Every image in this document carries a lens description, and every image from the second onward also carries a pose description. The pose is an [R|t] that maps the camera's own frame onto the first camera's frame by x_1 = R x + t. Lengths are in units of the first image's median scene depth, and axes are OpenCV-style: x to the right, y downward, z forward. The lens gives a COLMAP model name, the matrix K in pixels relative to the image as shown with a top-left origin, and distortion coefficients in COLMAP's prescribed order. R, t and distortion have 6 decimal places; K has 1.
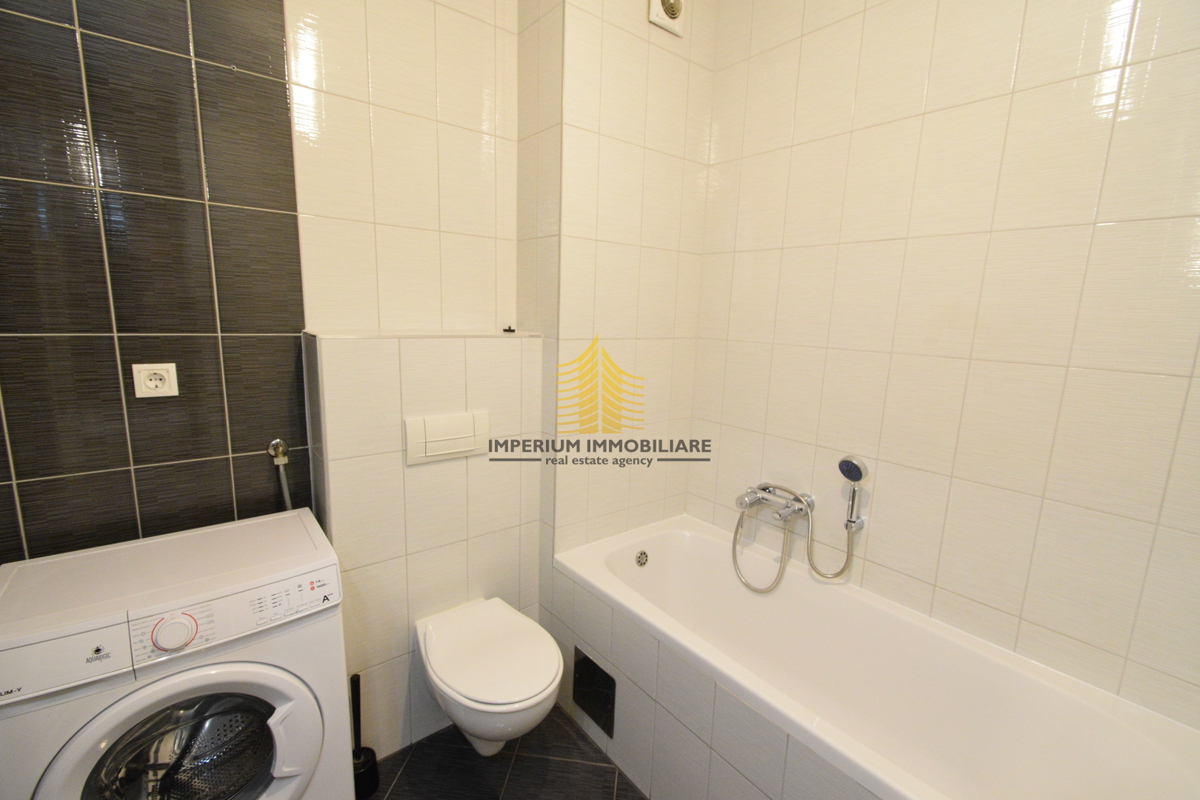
lens RADIAL K [[528.2, 0, 601.4], [0, 528.2, 403.7], [0, 0, 1]] dist [0.007182, -0.000007]
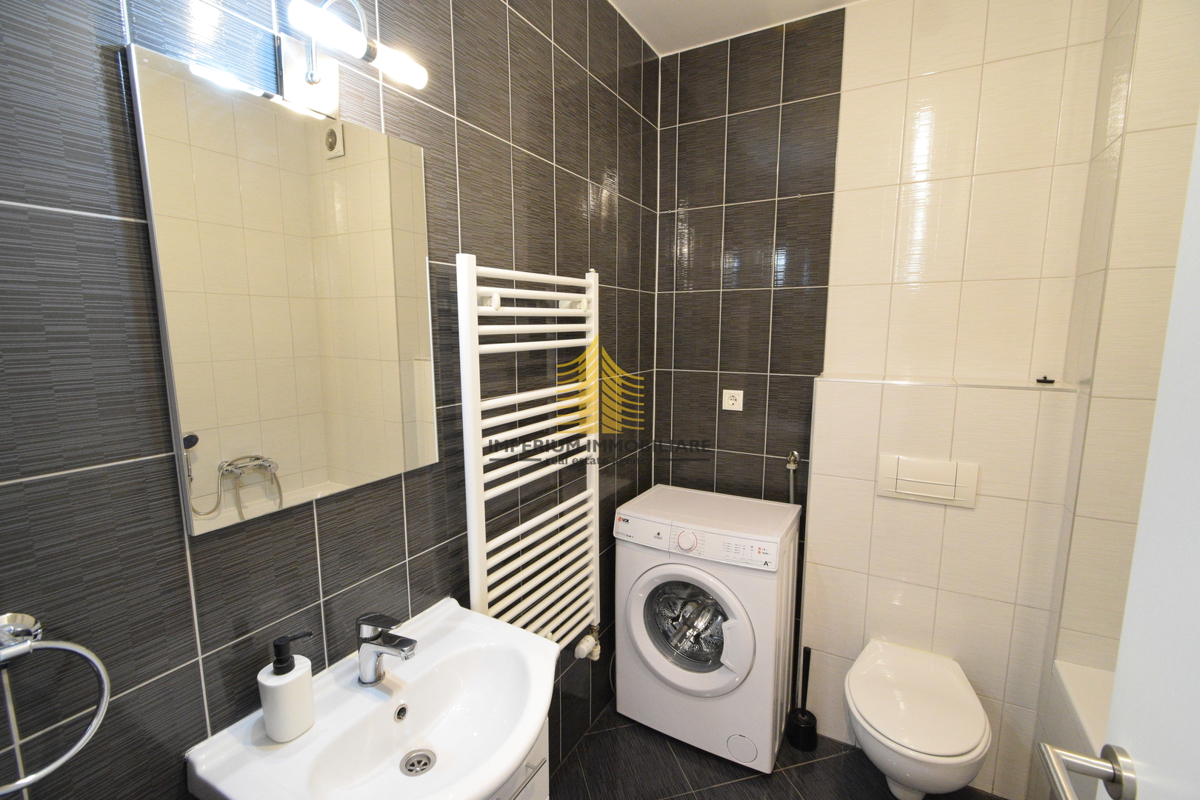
lens RADIAL K [[528.2, 0, 599.5], [0, 528.2, 401.0], [0, 0, 1]] dist [0.007182, -0.000007]
pose [[0.368410, 0.094117, -0.924887, 0.493654], [-0.149207, 0.987951, 0.041101, -0.044602], [0.917612, 0.122858, 0.378014, 0.004129]]
